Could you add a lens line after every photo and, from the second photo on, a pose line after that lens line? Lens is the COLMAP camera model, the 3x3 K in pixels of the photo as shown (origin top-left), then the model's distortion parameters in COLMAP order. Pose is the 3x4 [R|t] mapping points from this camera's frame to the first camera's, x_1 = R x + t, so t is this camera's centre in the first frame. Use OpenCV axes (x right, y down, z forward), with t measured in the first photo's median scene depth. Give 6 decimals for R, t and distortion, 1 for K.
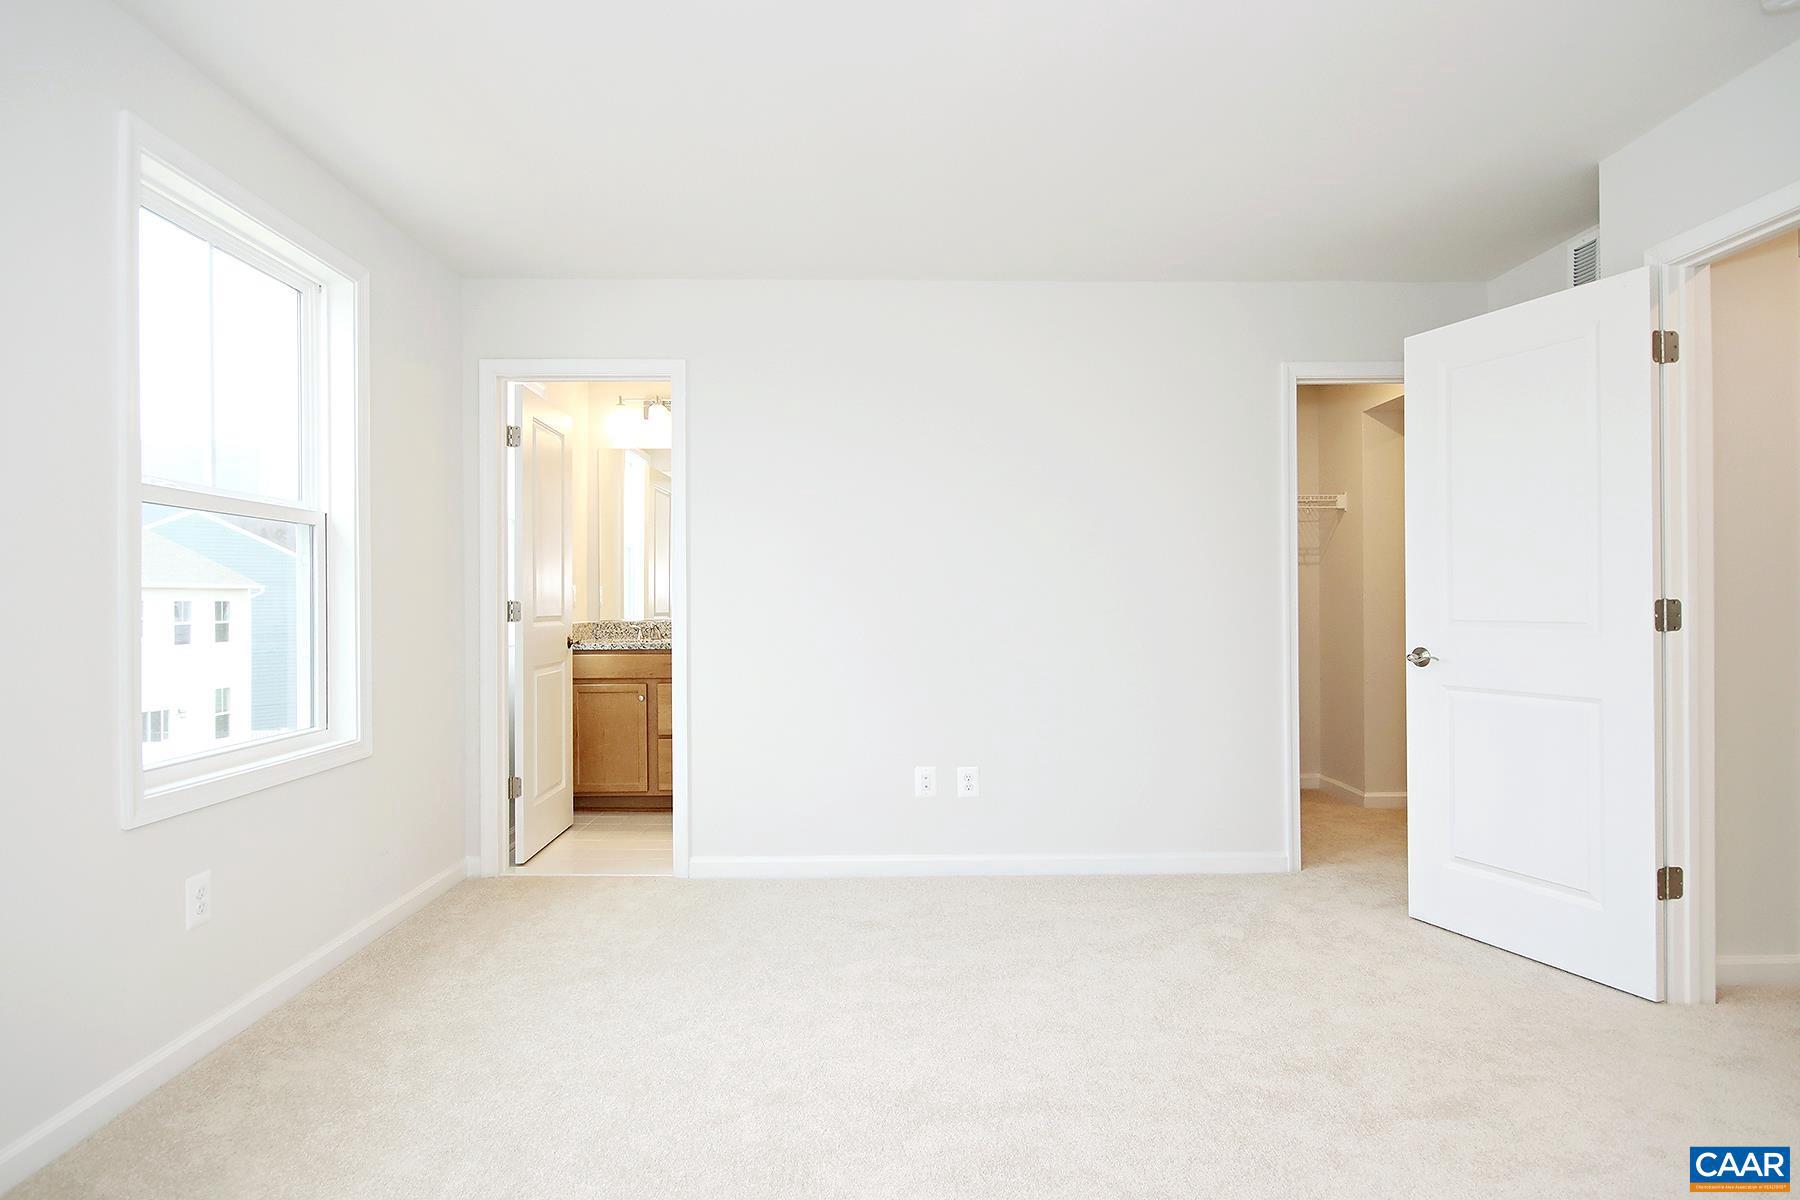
lens RADIAL K [[907.2, 0, 900.0], [0, 907.2, 600.0], [0, 0, 1]] dist [0.001961, 0.001091]
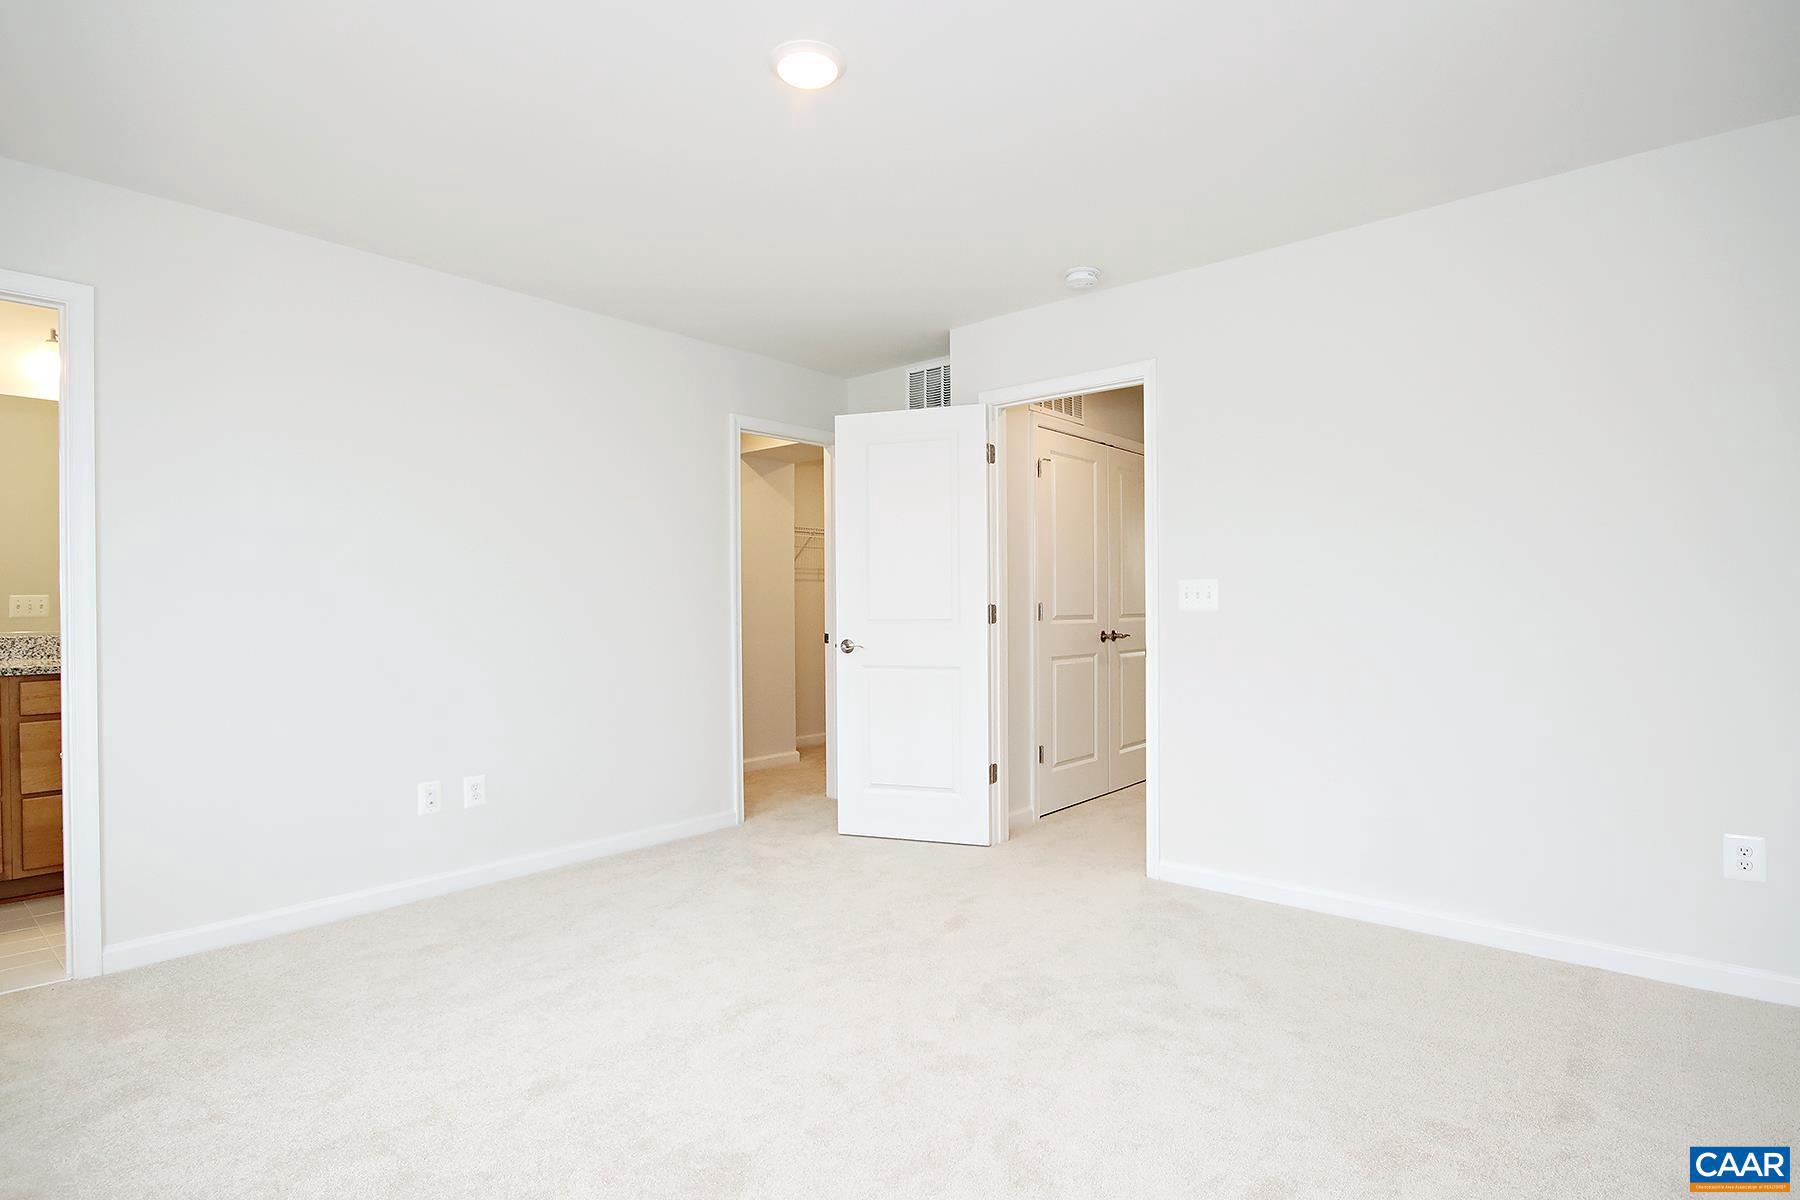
lens RADIAL K [[907.2, 0, 900.0], [0, 907.2, 600.0], [0, 0, 1]] dist [0.001961, 0.001091]
pose [[0.673237, 0.003170, 0.739420, -0.361613], [0.001716, 0.999981, -0.005849, 0.000191], [-0.739424, 0.005206, 0.673219, -0.001804]]
